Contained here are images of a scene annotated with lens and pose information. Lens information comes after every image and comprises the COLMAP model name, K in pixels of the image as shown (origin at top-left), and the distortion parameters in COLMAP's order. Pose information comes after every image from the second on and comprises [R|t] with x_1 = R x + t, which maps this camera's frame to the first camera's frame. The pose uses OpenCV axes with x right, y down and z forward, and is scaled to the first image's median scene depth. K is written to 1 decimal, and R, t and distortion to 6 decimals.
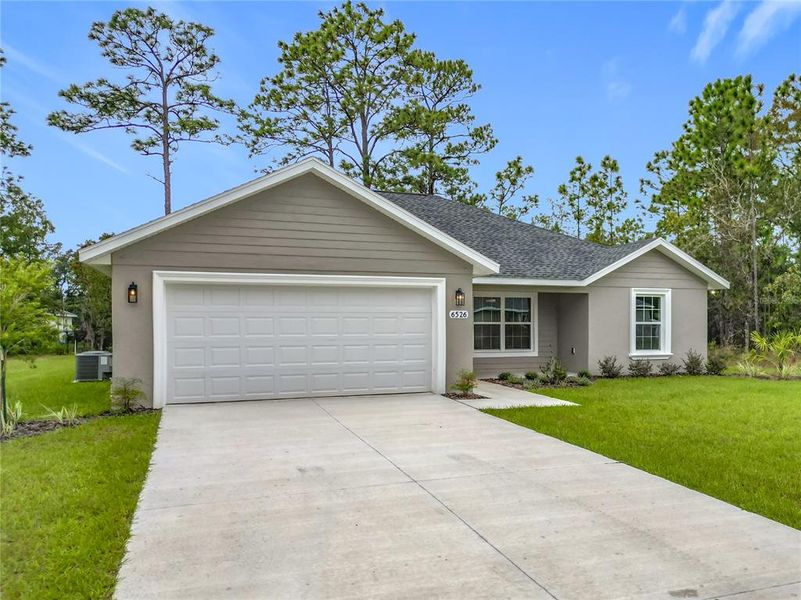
lens RADIAL K [[662.9, 0, 456.0], [0, 662.9, 335.8], [0, 0, 1]] dist [0.038832, -0.010818]
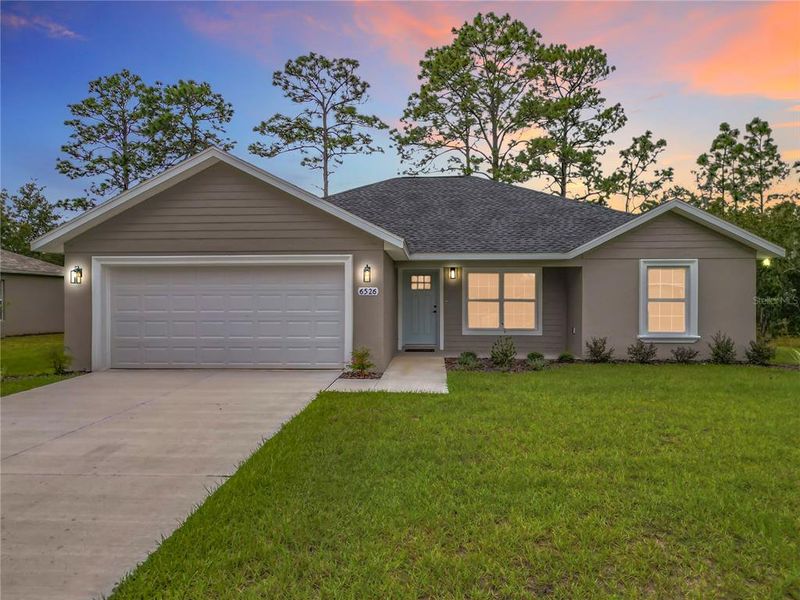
lens RADIAL K [[564.1, 0, 400.0], [0, 564.1, 300.0], [0, 0, 1]] dist [0.080534, -0.092854]
pose [[0.904421, -0.000857, -0.426640, 0.280856], [-0.007623, 0.999806, -0.018167, -0.003088], [0.426573, 0.019682, 0.904239, 0.183763]]
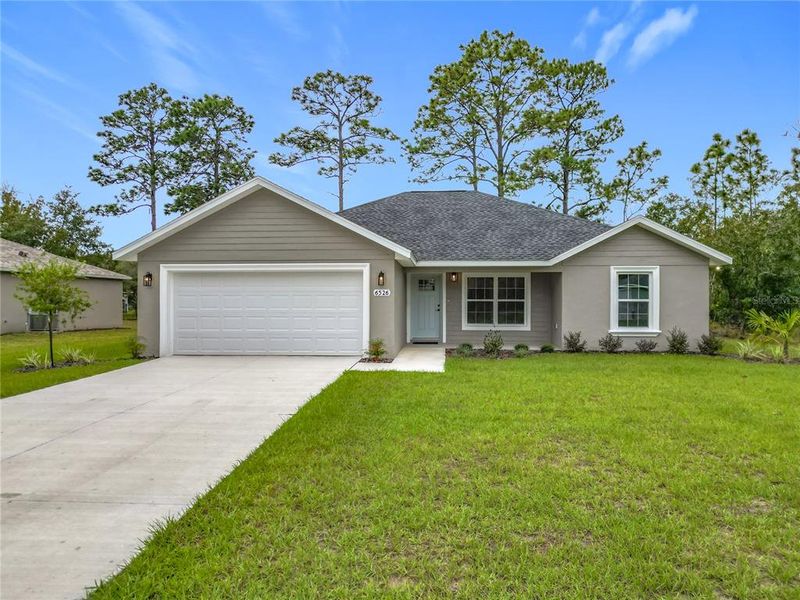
lens RADIAL K [[564.1, 0, 400.0], [0, 564.1, 300.0], [0, 0, 1]] dist [0.080534, -0.092854]
pose [[0.895736, 0.000662, -0.444585, 0.342665], [-0.009894, 0.999781, -0.018446, -0.000159], [0.444475, 0.020922, 0.895547, 0.063193]]
